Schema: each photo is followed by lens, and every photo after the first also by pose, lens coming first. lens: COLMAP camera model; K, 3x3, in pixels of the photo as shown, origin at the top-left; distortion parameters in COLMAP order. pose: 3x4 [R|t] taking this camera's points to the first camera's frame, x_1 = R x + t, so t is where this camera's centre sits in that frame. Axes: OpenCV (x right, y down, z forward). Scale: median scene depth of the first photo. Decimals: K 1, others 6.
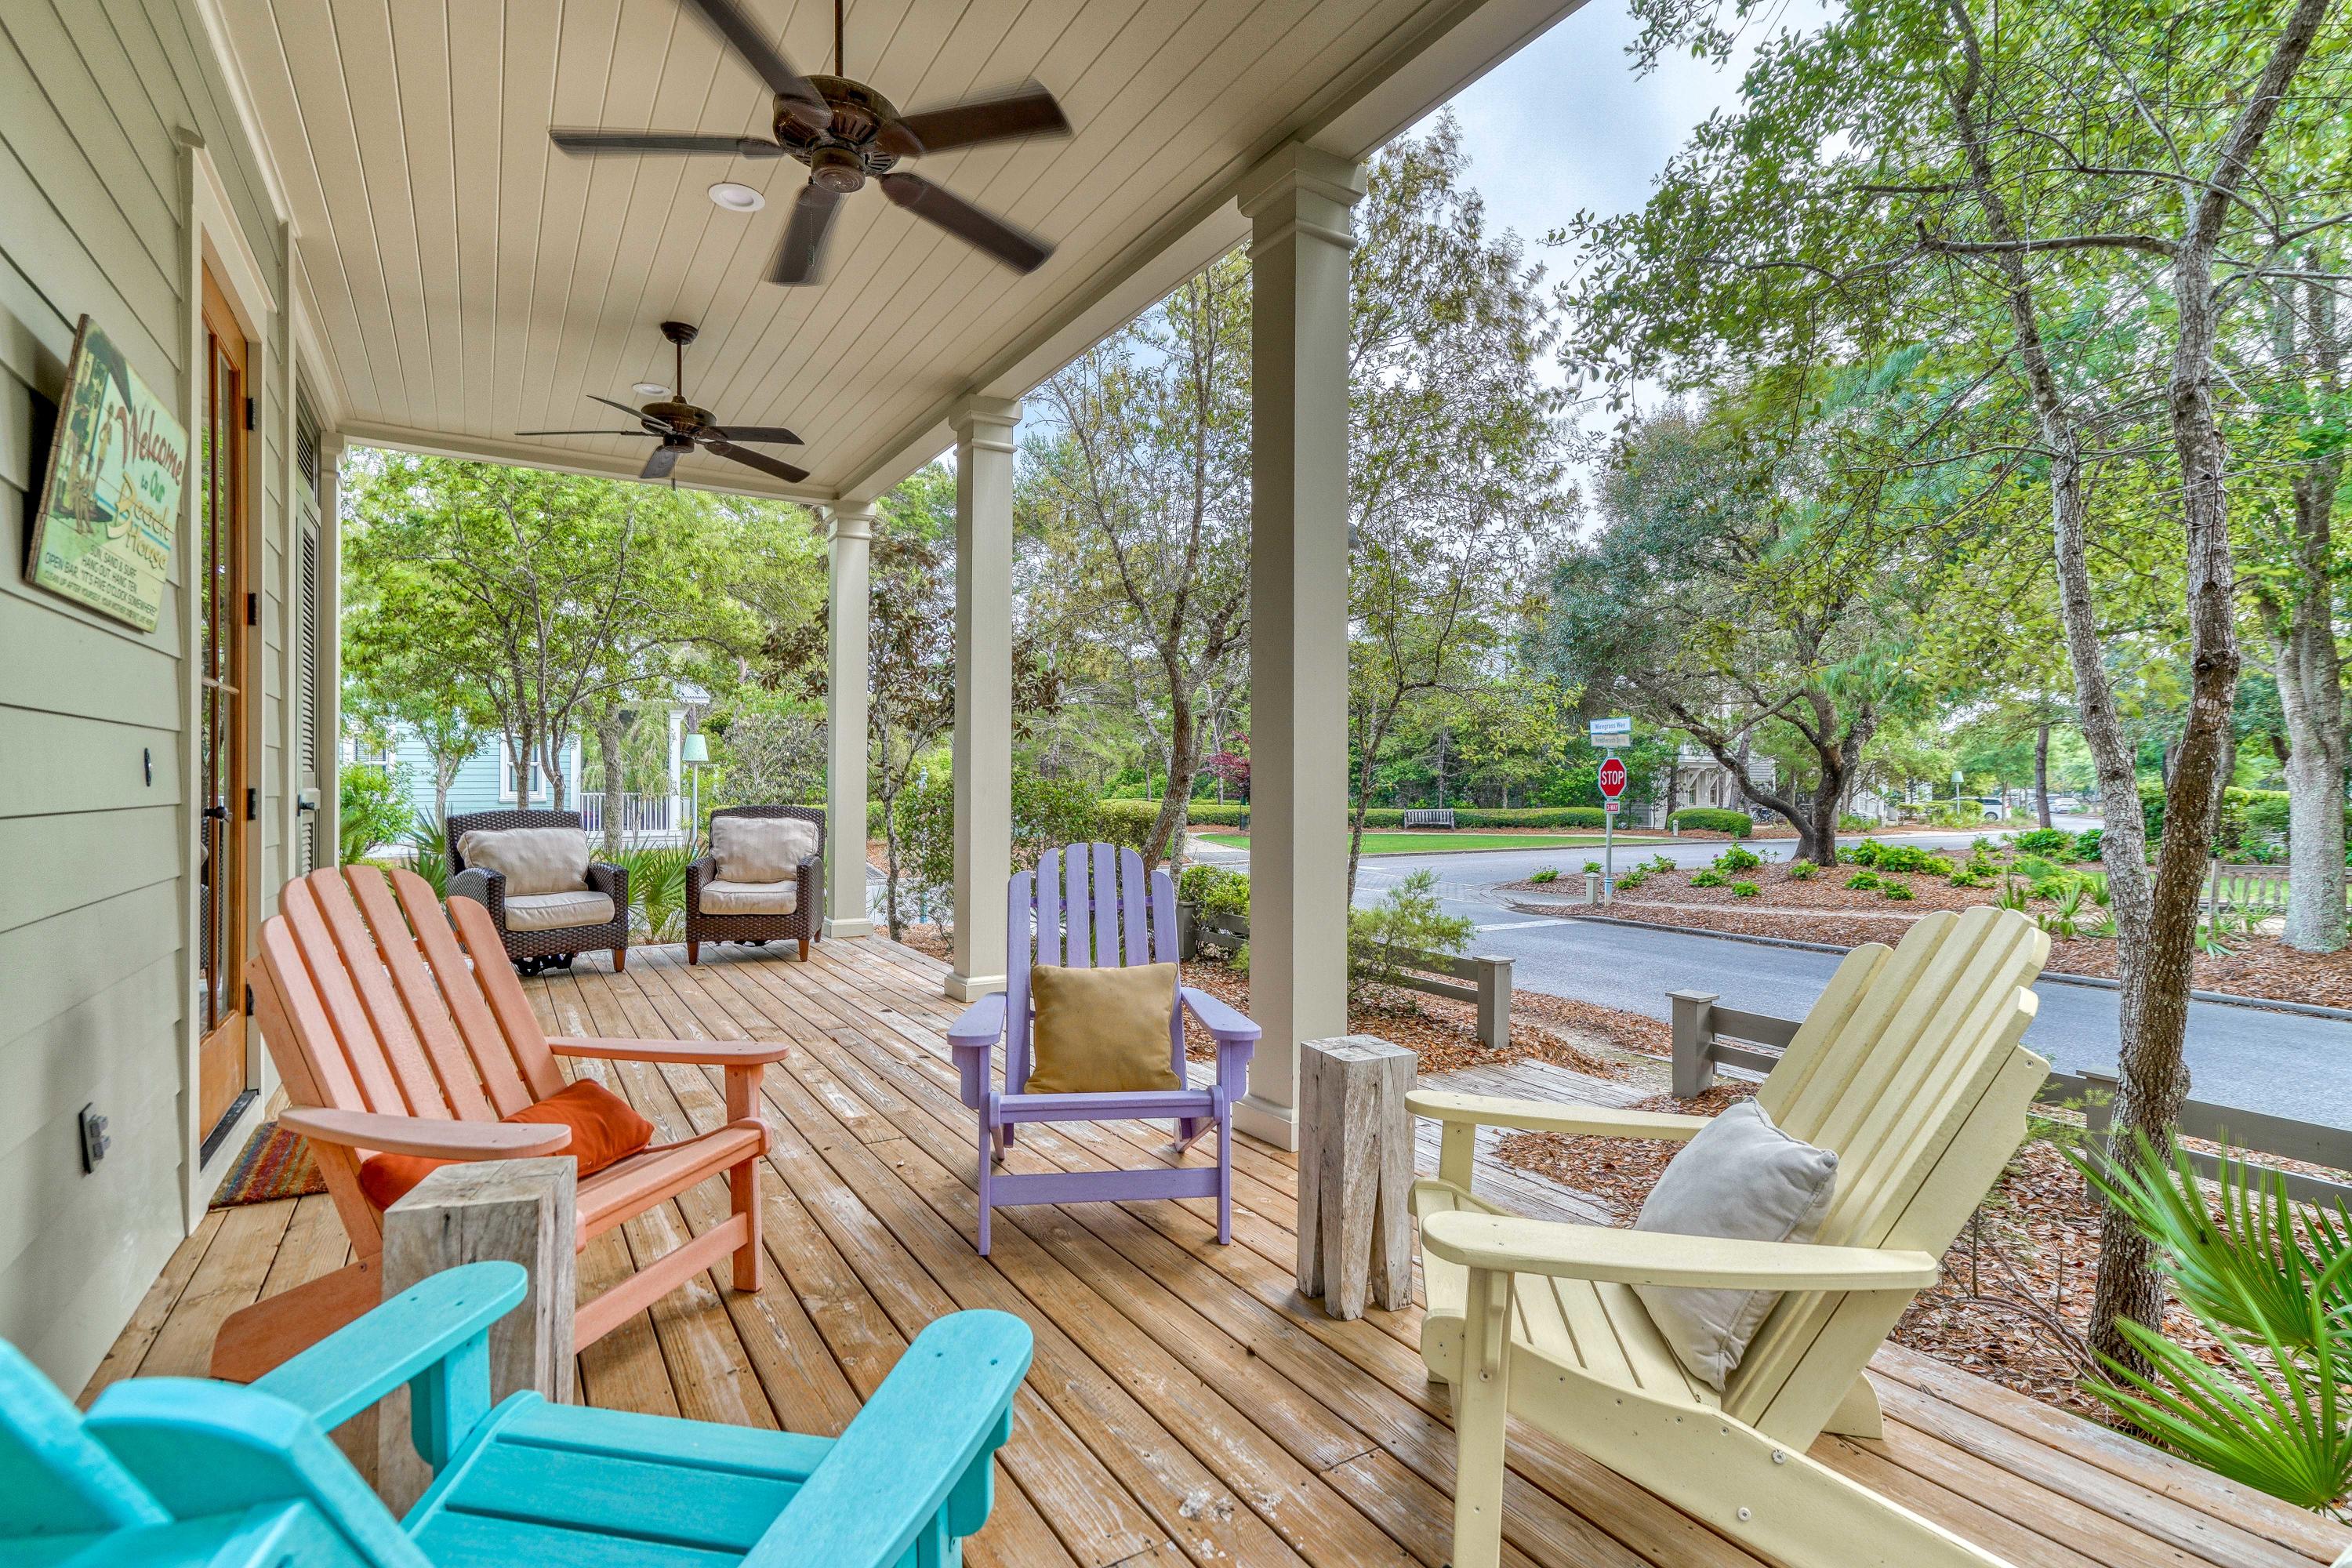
lens RADIAL K [[1111.8, 0, 1162.2], [0, 1111.8, 757.9], [0, 0, 1]] dist [-0.003853, 0.016138]
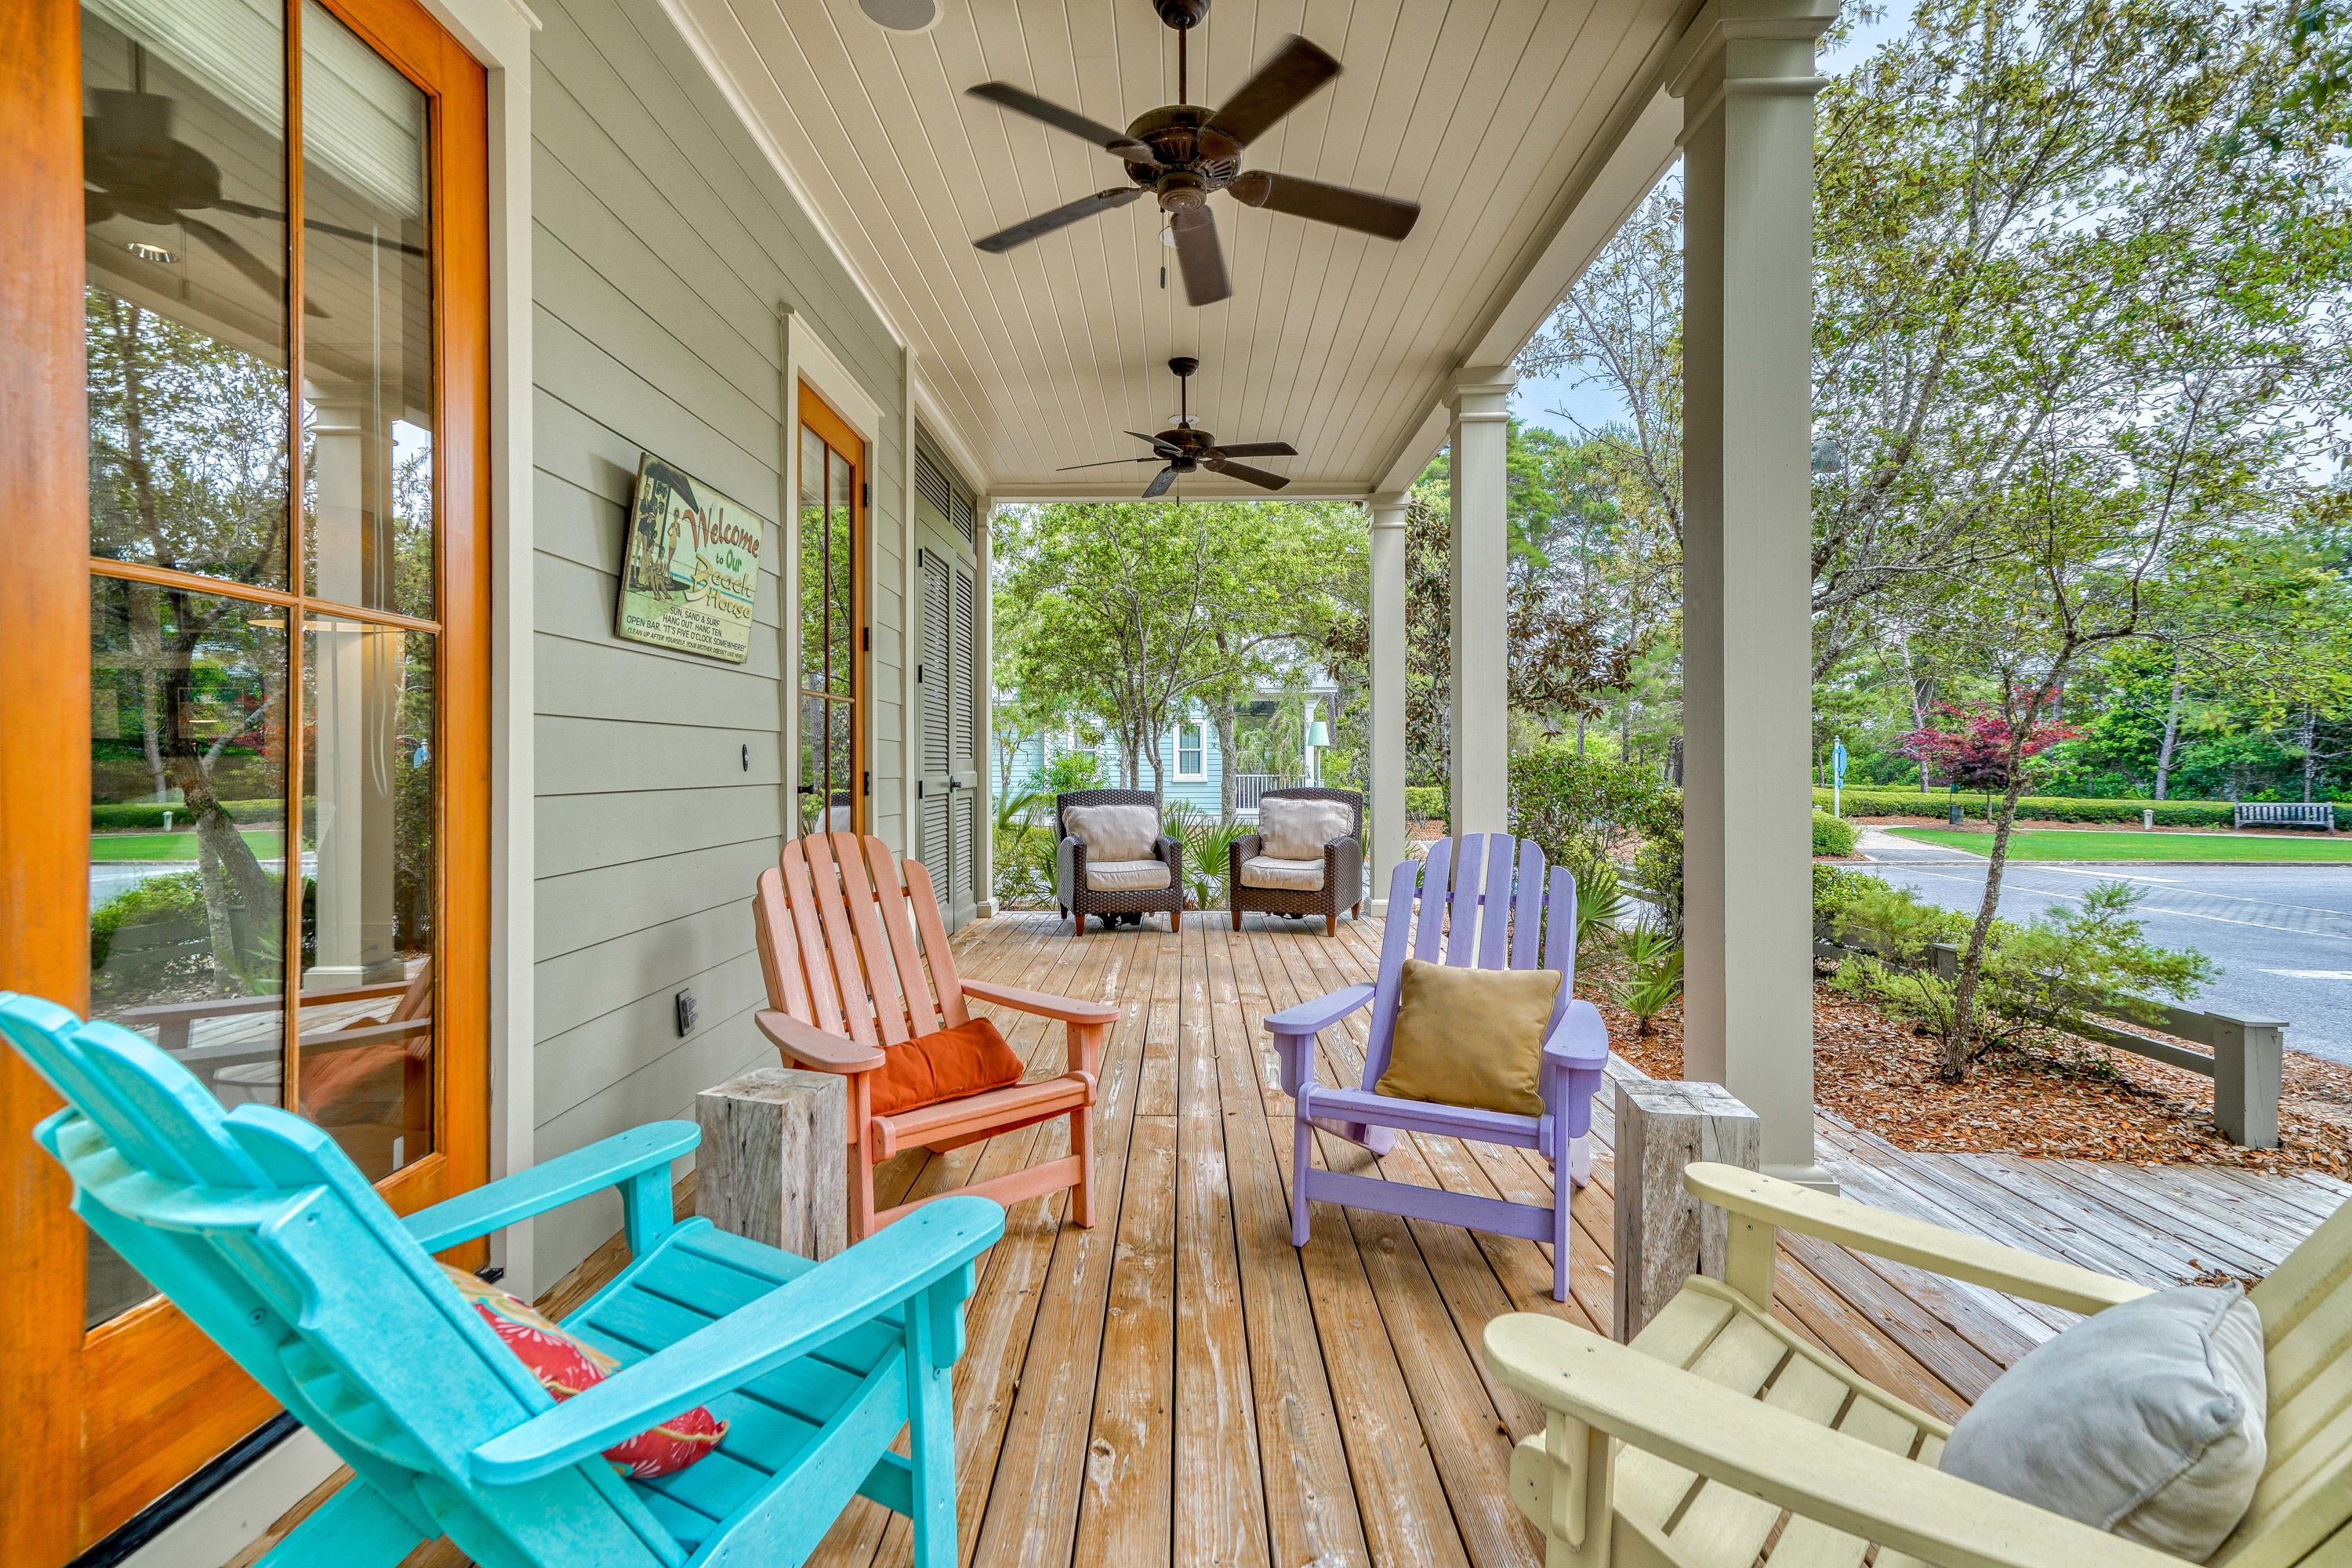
lens RADIAL K [[1089.0, 0, 1155.3], [0, 1089.0, 746.5], [0, 0, 1]] dist [-0.002281, 0.006139]
pose [[0.837231, -0.009018, -0.546775, 0.106137], [0.011867, 0.999928, 0.001679, -0.000844], [0.546720, -0.007894, 0.837278, 0.047247]]
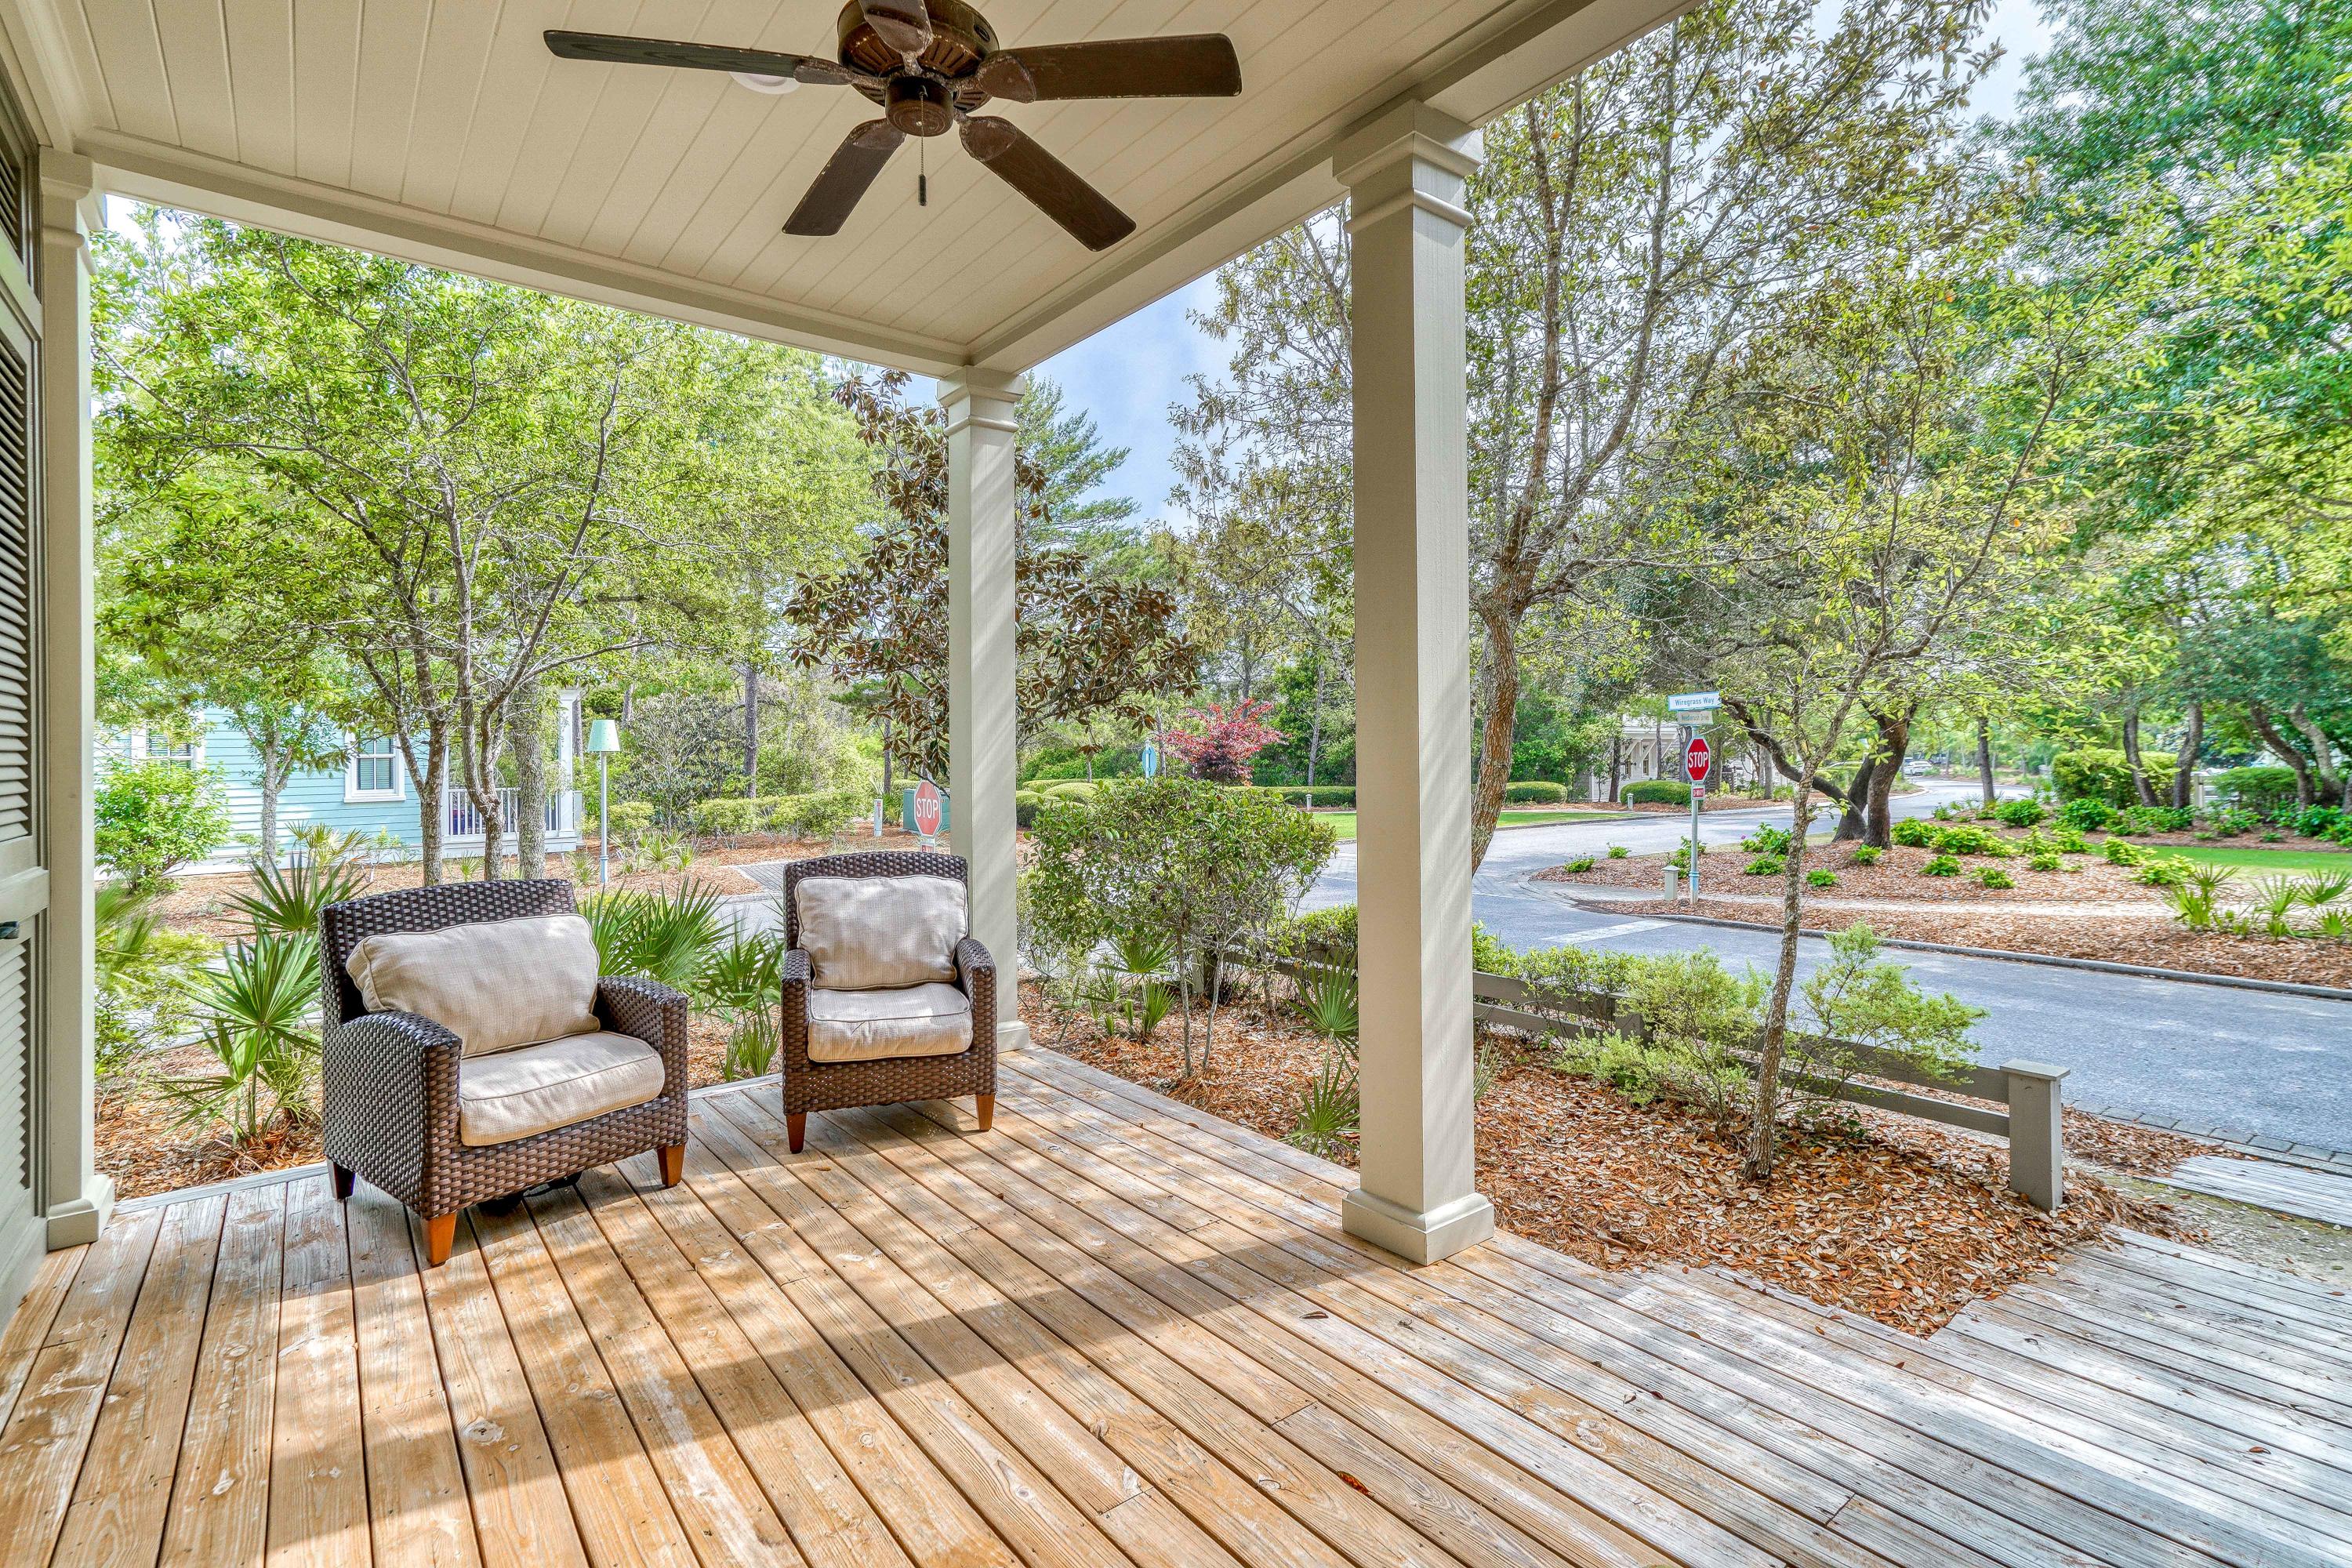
lens RADIAL K [[1111.8, 0, 1162.2], [0, 1111.8, 757.9], [0, 0, 1]] dist [-0.003853, 0.016138]
pose [[0.994278, -0.013732, 0.105940, -0.295841], [0.011152, 0.999627, 0.024911, -0.025704], [-0.106242, -0.023587, 0.994060, 0.425238]]
